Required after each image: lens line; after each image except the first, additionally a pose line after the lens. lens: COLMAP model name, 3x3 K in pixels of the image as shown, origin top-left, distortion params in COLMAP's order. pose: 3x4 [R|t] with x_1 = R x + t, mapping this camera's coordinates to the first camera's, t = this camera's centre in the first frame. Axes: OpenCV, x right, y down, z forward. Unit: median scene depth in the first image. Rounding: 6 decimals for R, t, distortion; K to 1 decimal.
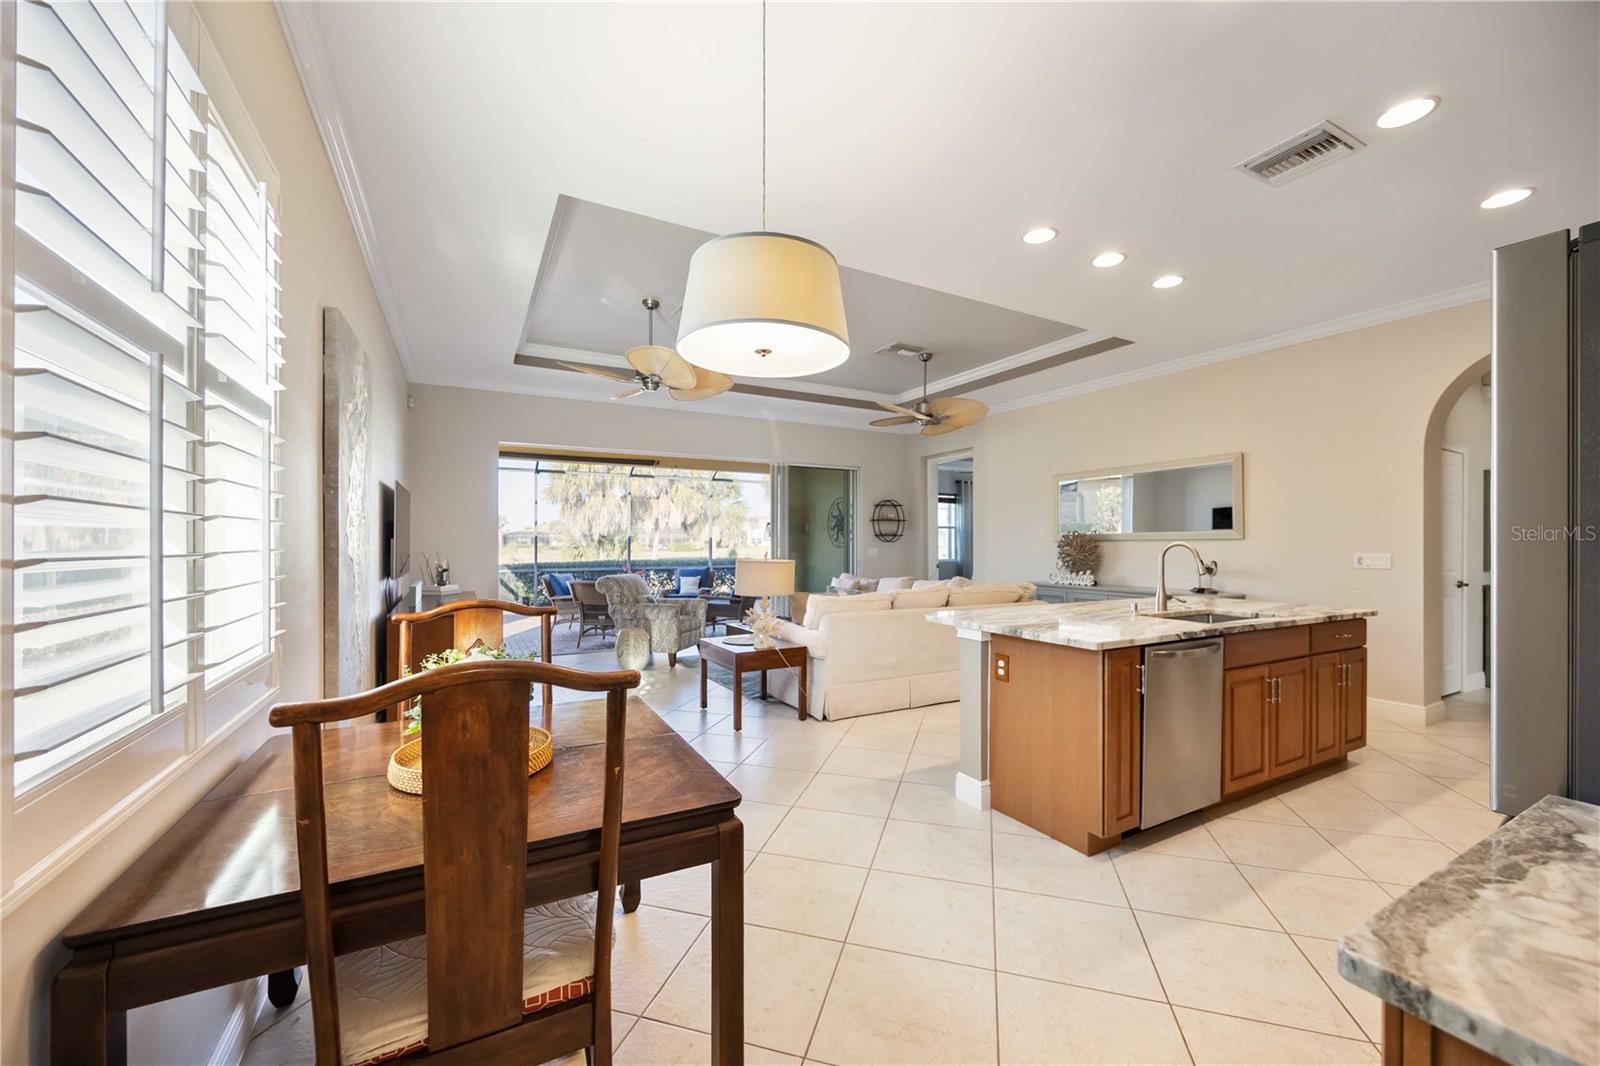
lens RADIAL K [[618.4, 0, 799.5], [0, 618.4, 544.5], [0, 0, 1]] dist [-0.002330, -0.000144]
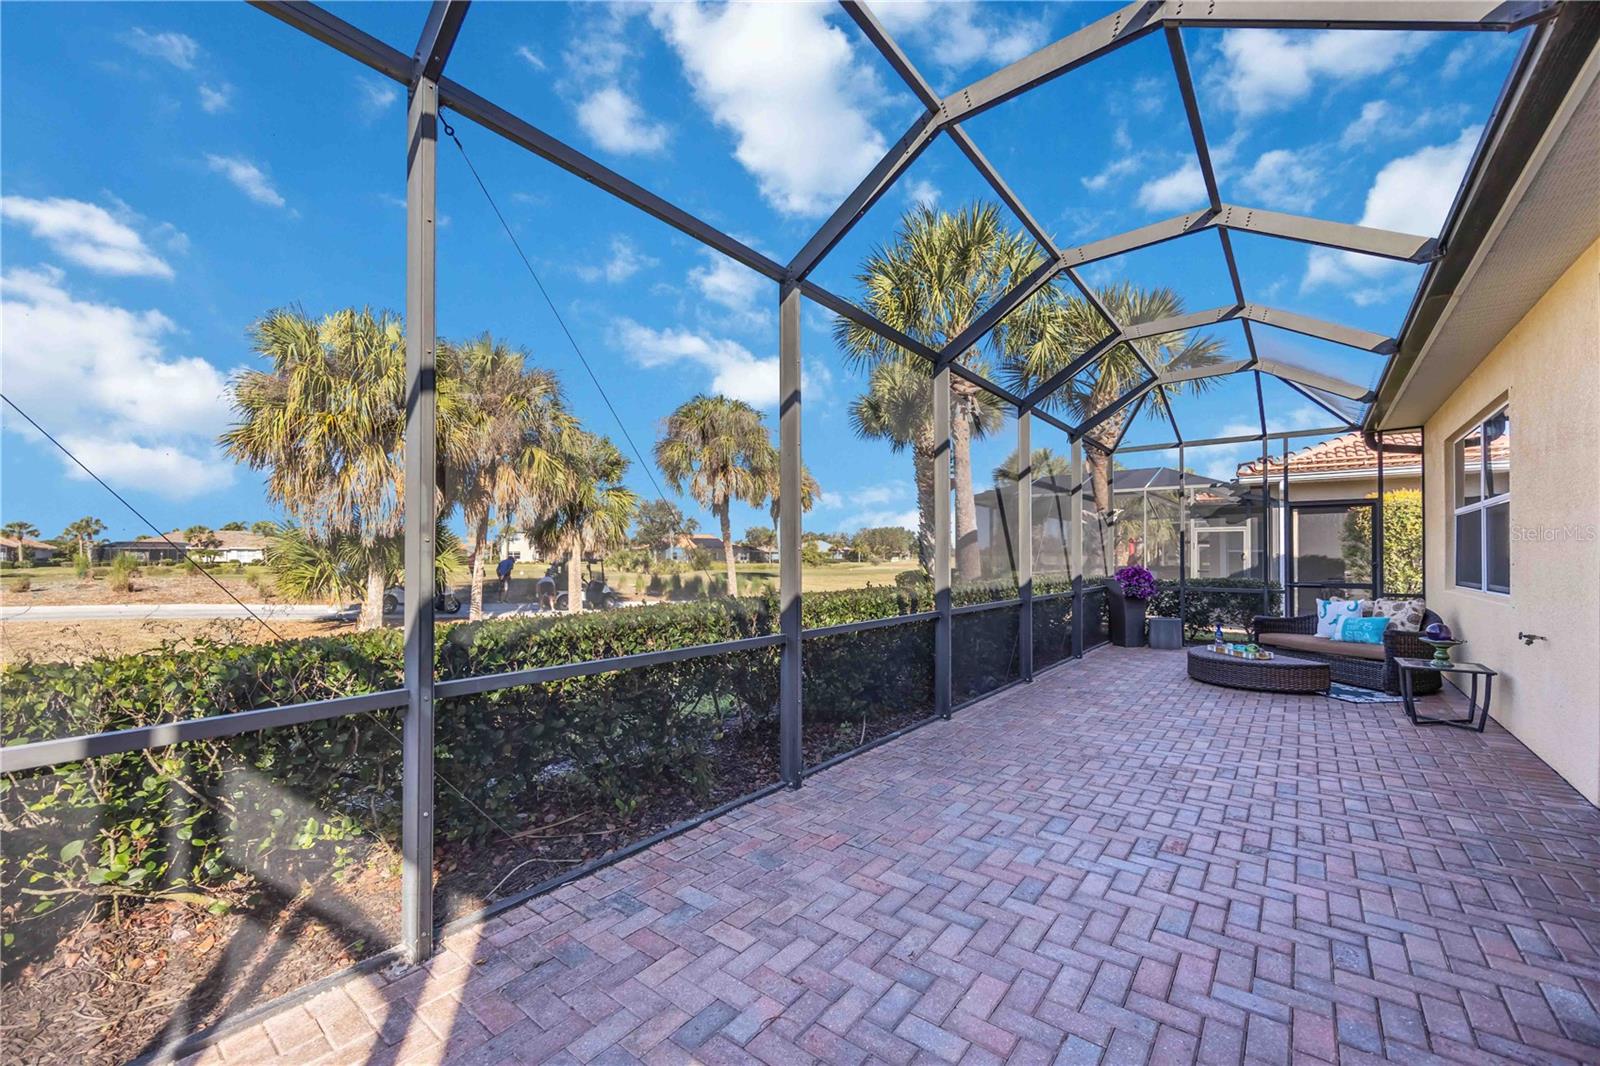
lens RADIAL K [[625.8, 0, 802.3], [0, 625.8, 547.9], [0, 0, 1]] dist [-0.000323, 0.000111]
pose [[0.921868, 0.004982, 0.387471, -0.210467], [0.002132, 0.999837, -0.017929, 0.003765], [-0.387497, 0.017354, 0.921708, 0.427530]]
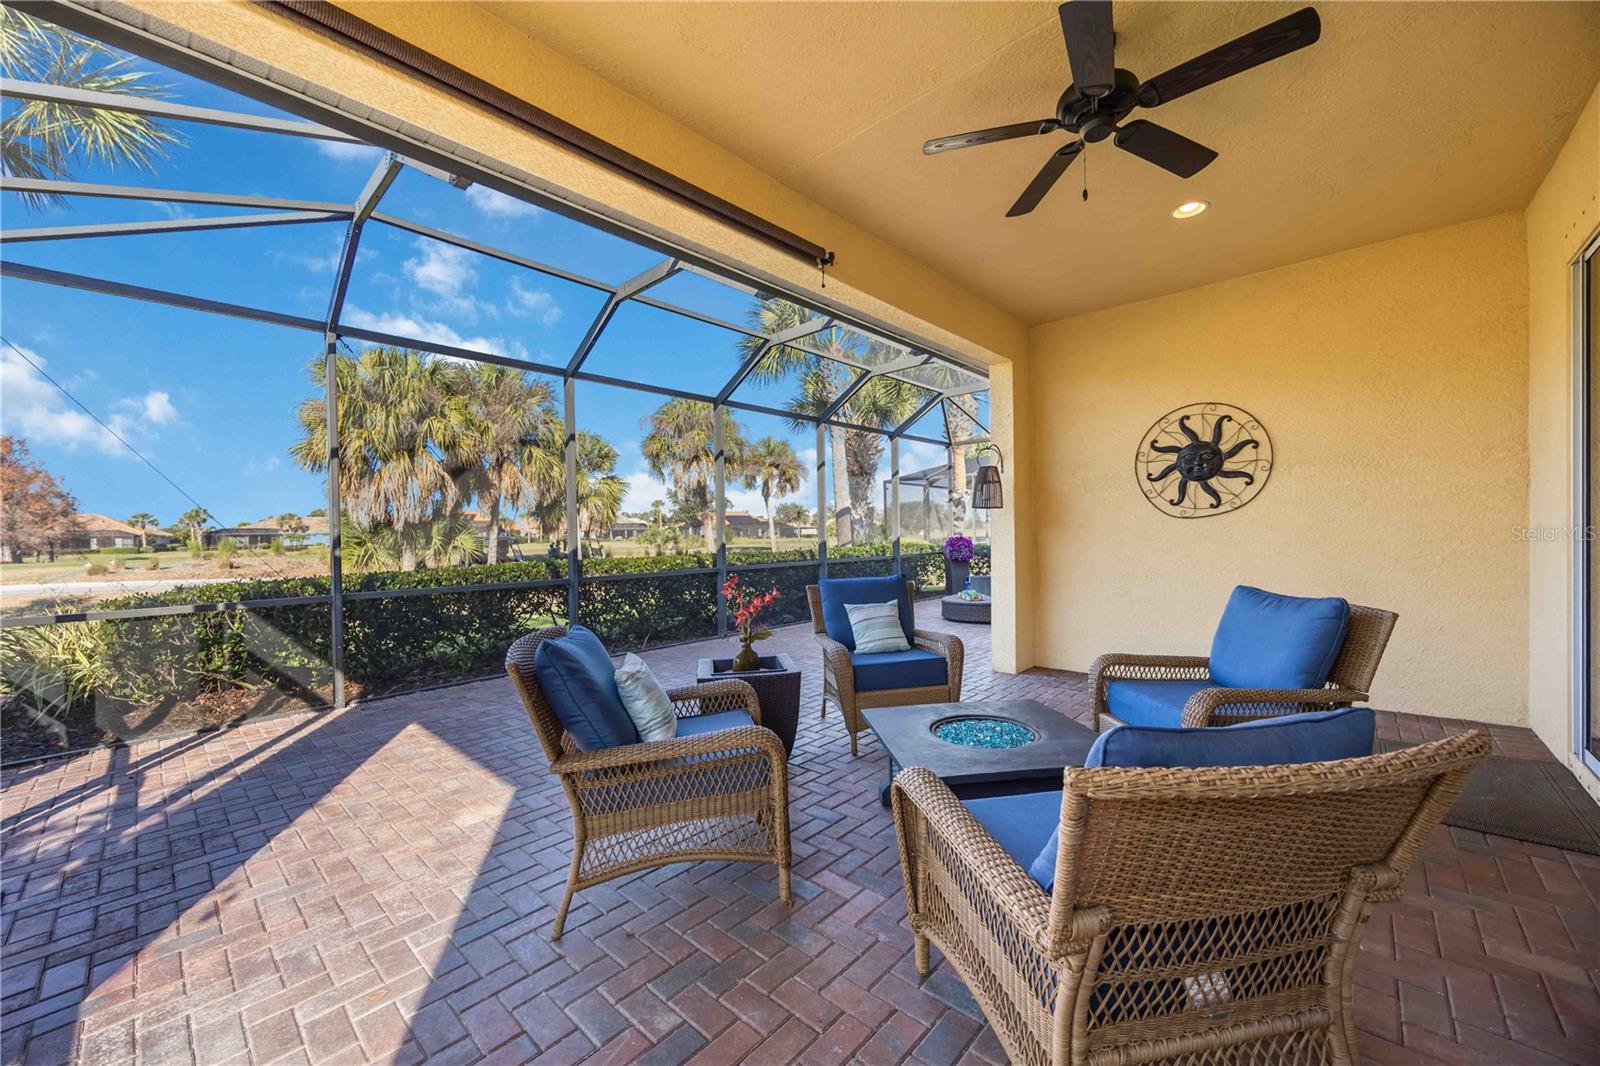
lens RADIAL K [[608.2, 0, 800.1], [0, 608.2, 535.4], [0, 0, 1]] dist [-0.000965, -0.000108]
pose [[0.946791, -0.018689, 0.321307, -0.145156], [0.019152, 0.999815, 0.001719, 0.005089], [-0.321280, 0.004526, 0.946973, 0.291212]]
